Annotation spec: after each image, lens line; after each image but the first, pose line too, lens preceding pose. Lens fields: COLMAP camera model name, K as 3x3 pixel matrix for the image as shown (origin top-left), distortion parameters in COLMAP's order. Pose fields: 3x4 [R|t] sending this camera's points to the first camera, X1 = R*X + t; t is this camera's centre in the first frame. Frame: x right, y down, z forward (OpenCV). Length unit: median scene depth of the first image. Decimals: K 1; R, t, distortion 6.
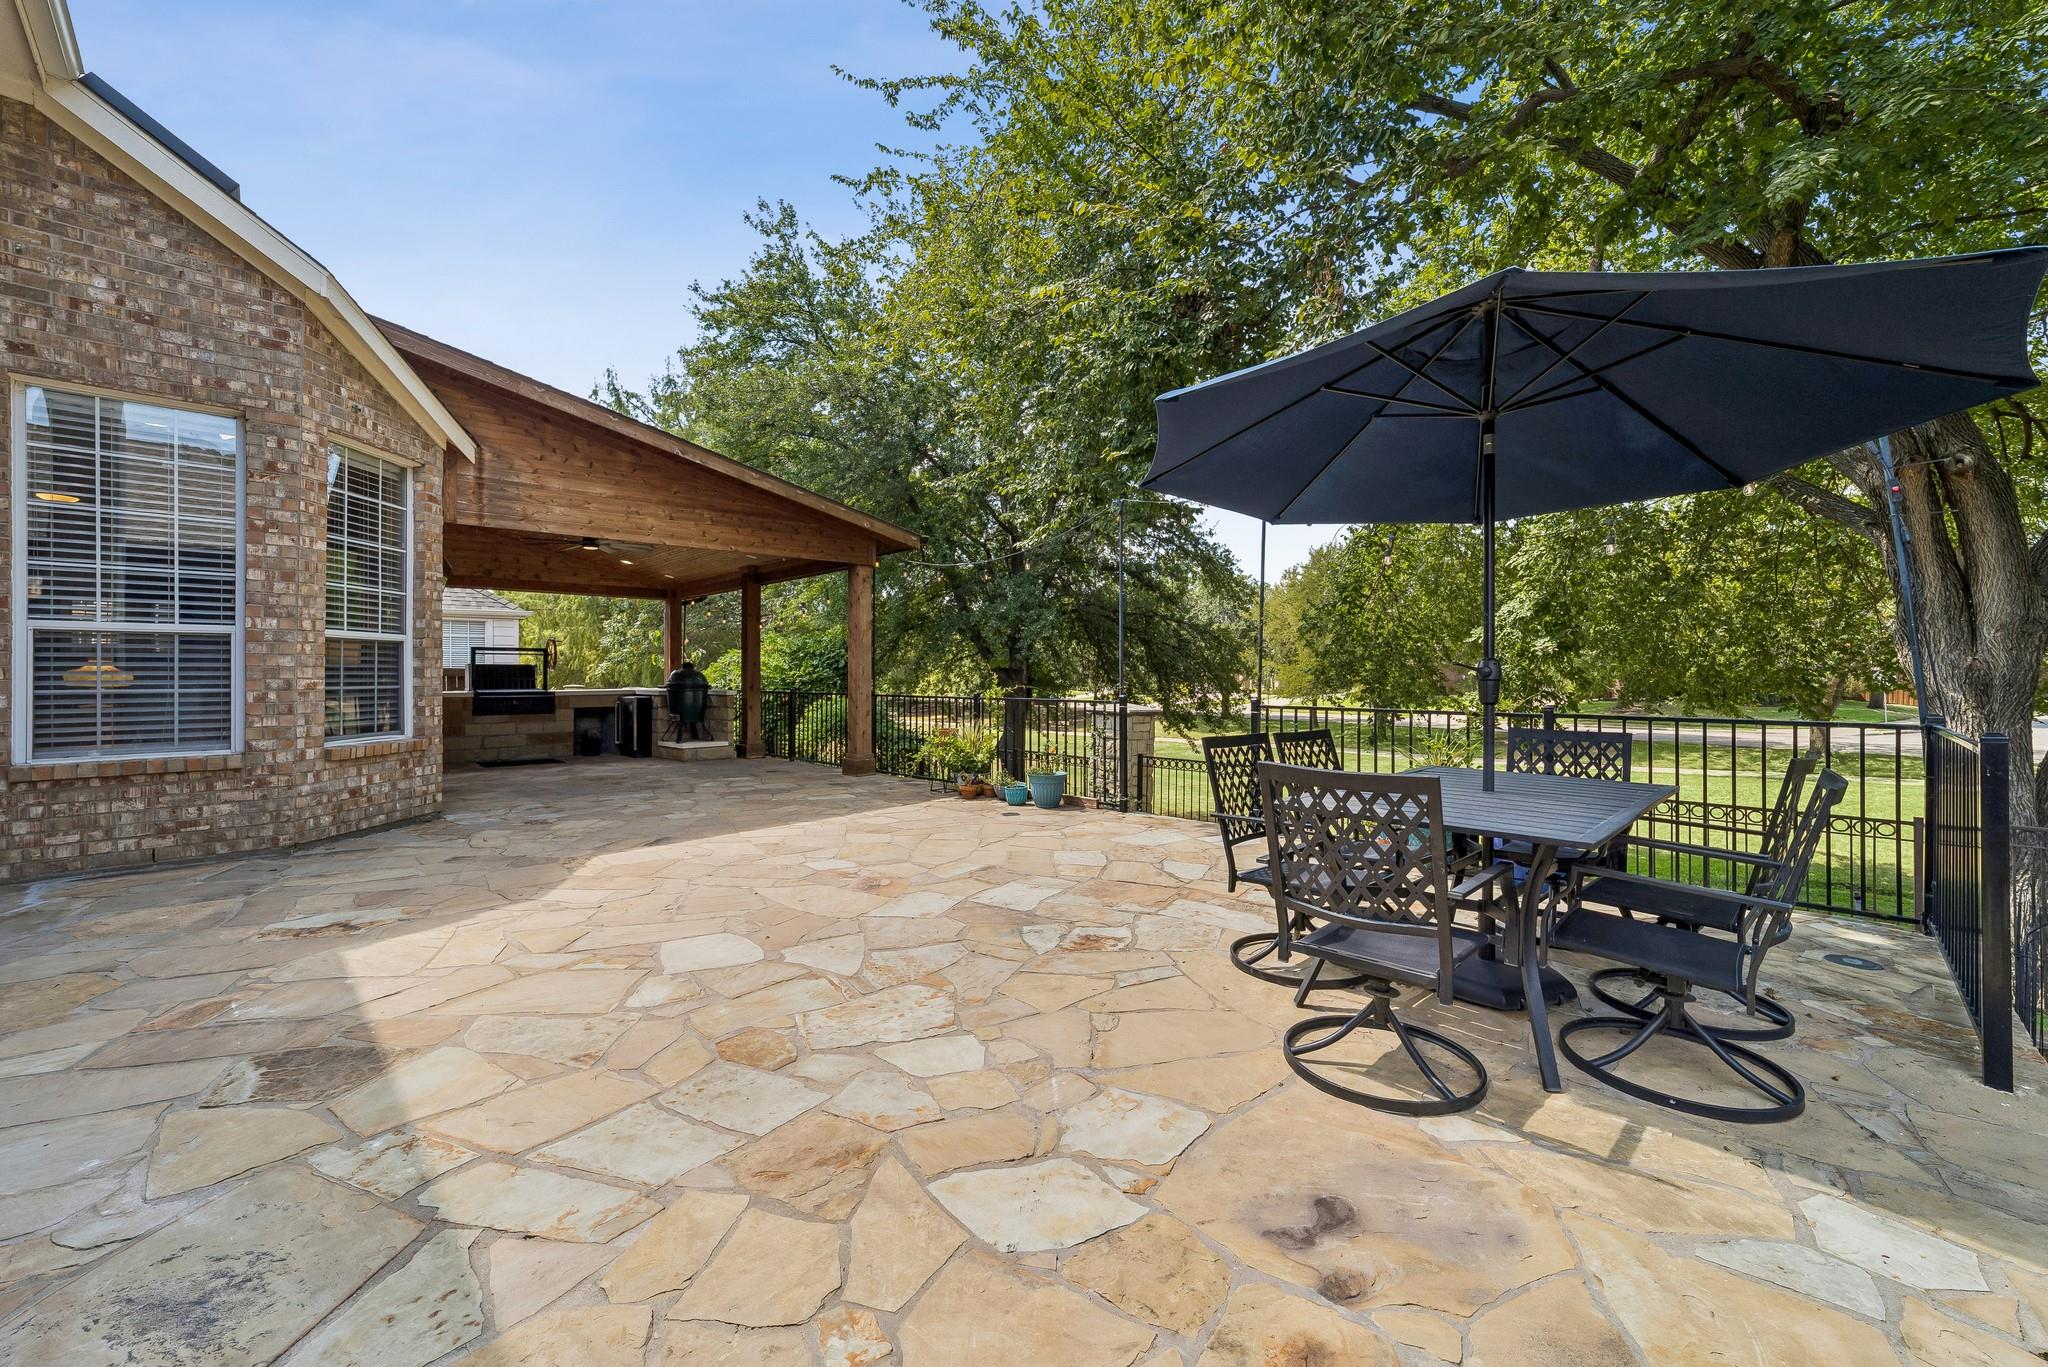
lens RADIAL K [[821.2, 0, 1024.0], [0, 821.2, 683.5], [0, 0, 1]] dist [-0.001250, -0.000120]
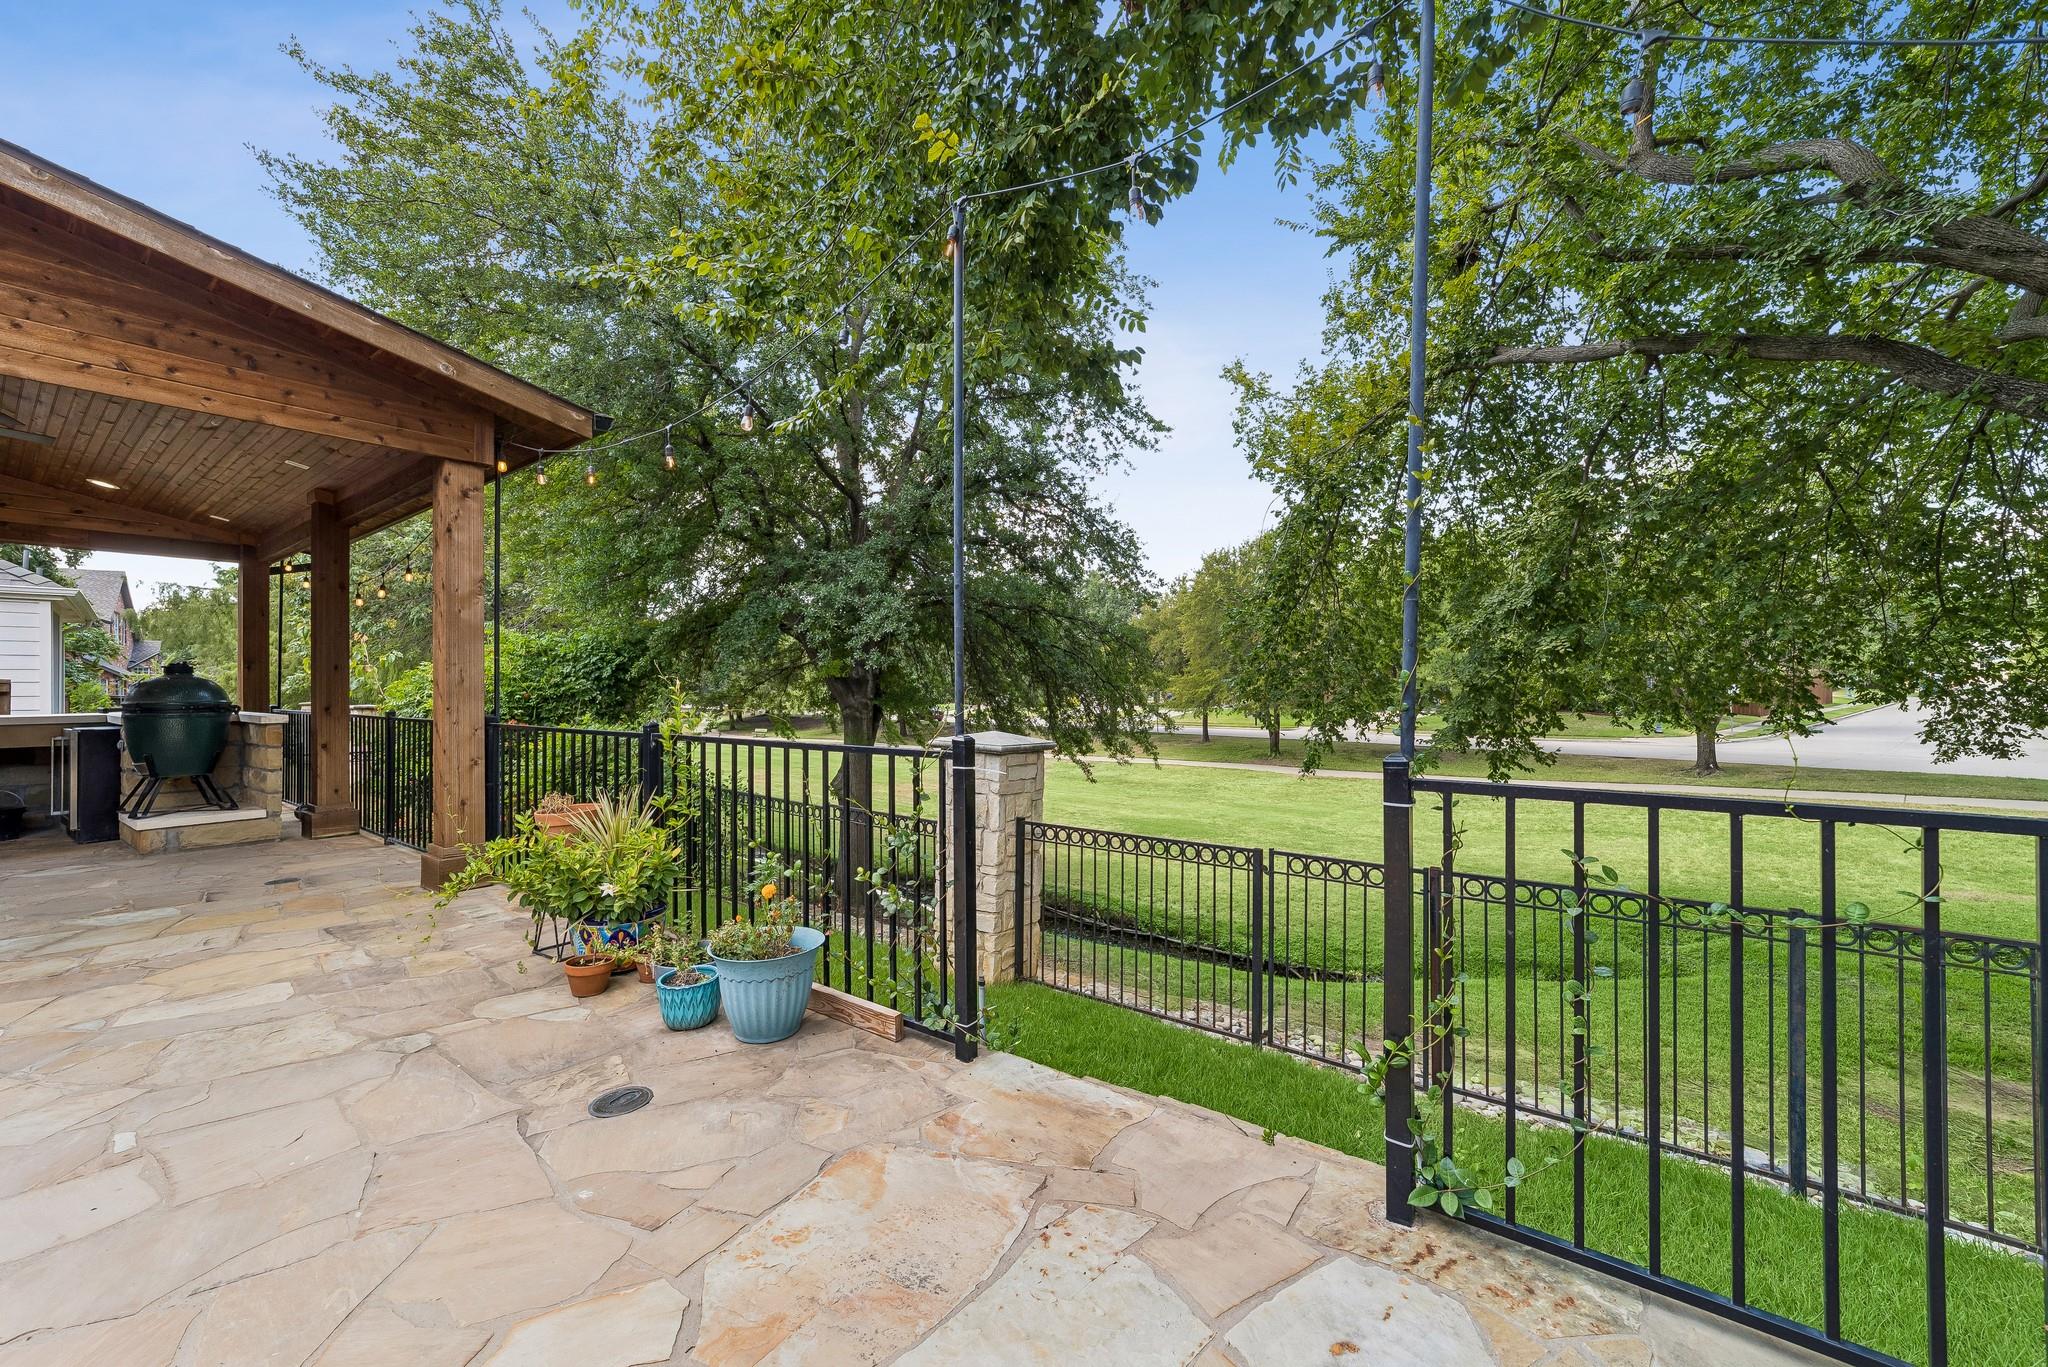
lens RADIAL K [[821.2, 0, 1024.0], [0, 821.2, 683.5], [0, 0, 1]] dist [-0.001250, -0.000120]
pose [[0.990294, -0.000921, 0.138985, 0.035884], [0.003129, 0.999872, -0.015671, -0.001362], [-0.138953, 0.015954, 0.990170, 0.238767]]
